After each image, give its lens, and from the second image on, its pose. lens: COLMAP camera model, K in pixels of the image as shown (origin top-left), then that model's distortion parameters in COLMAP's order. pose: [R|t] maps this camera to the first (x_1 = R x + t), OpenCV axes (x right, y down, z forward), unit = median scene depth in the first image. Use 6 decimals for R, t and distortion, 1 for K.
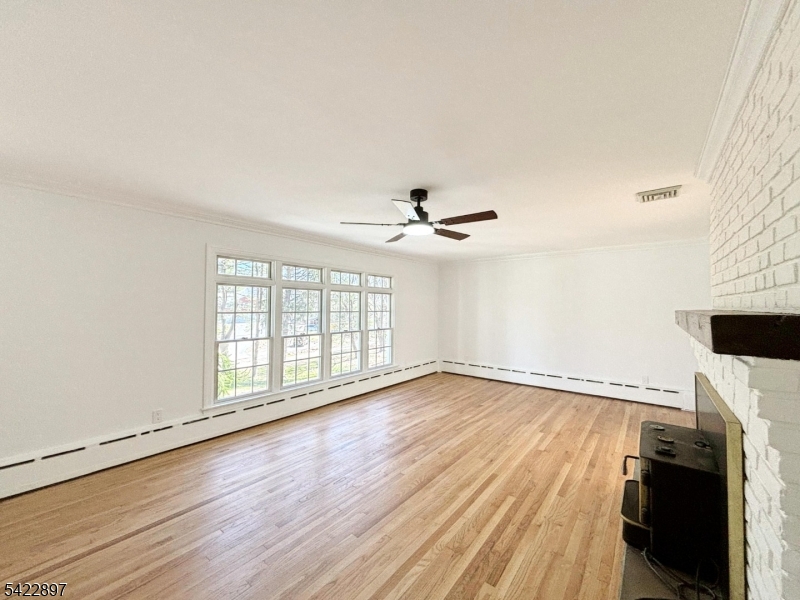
lens RADIAL K [[323.3, 0, 400.7], [0, 323.3, 298.8], [0, 0, 1]] dist [0.001084, 0.000957]
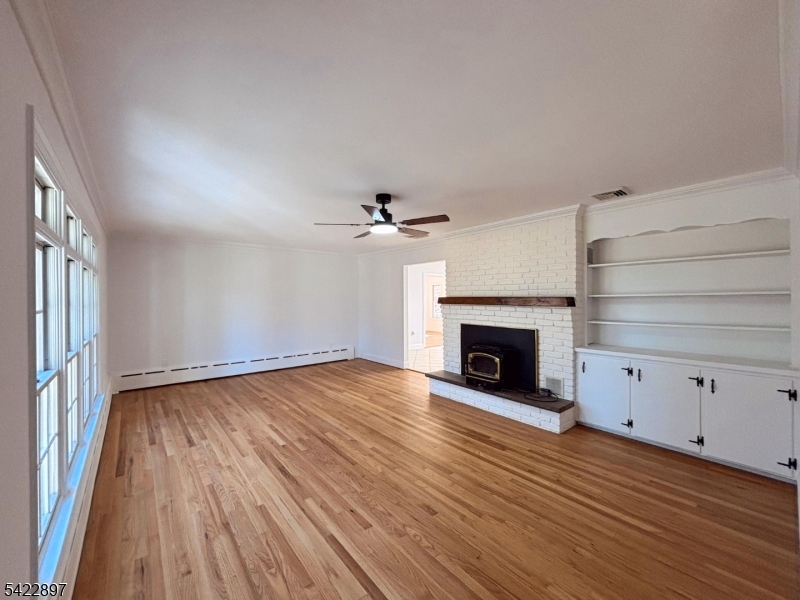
lens RADIAL K [[323.3, 0, 400.7], [0, 323.3, 299.5], [0, 0, 1]] dist [0.001084, 0.000957]
pose [[0.214295, -0.018247, 0.976599, -0.782658], [-0.013521, 0.999674, 0.021645, 0.010072], [-0.976675, -0.017843, 0.213978, 0.514804]]
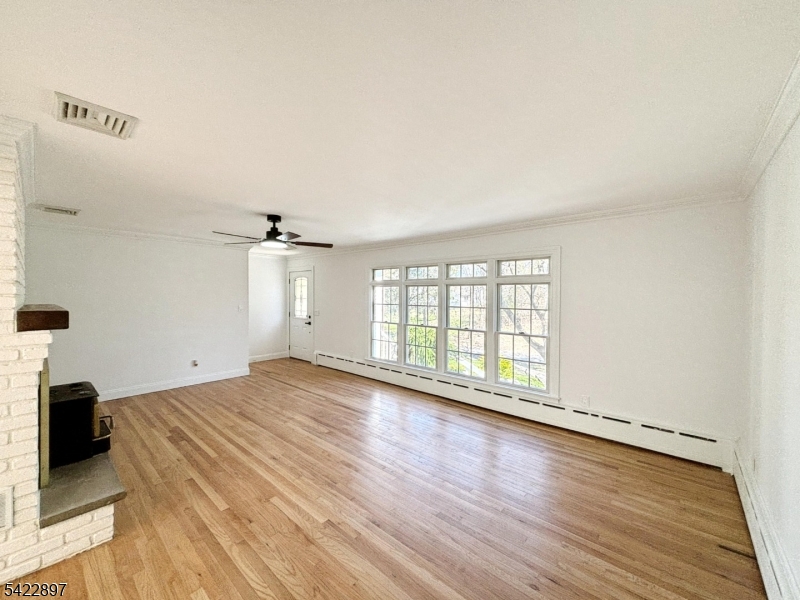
lens RADIAL K [[323.3, 0, 397.9], [0, 323.3, 296.4], [0, 0, 1]] dist [0.001084, 0.000957]
pose [[-0.066510, -0.004415, -0.997776, 1.024070], [0.018519, 0.999812, -0.005658, 0.015419], [0.997614, -0.018854, -0.066416, 1.194588]]
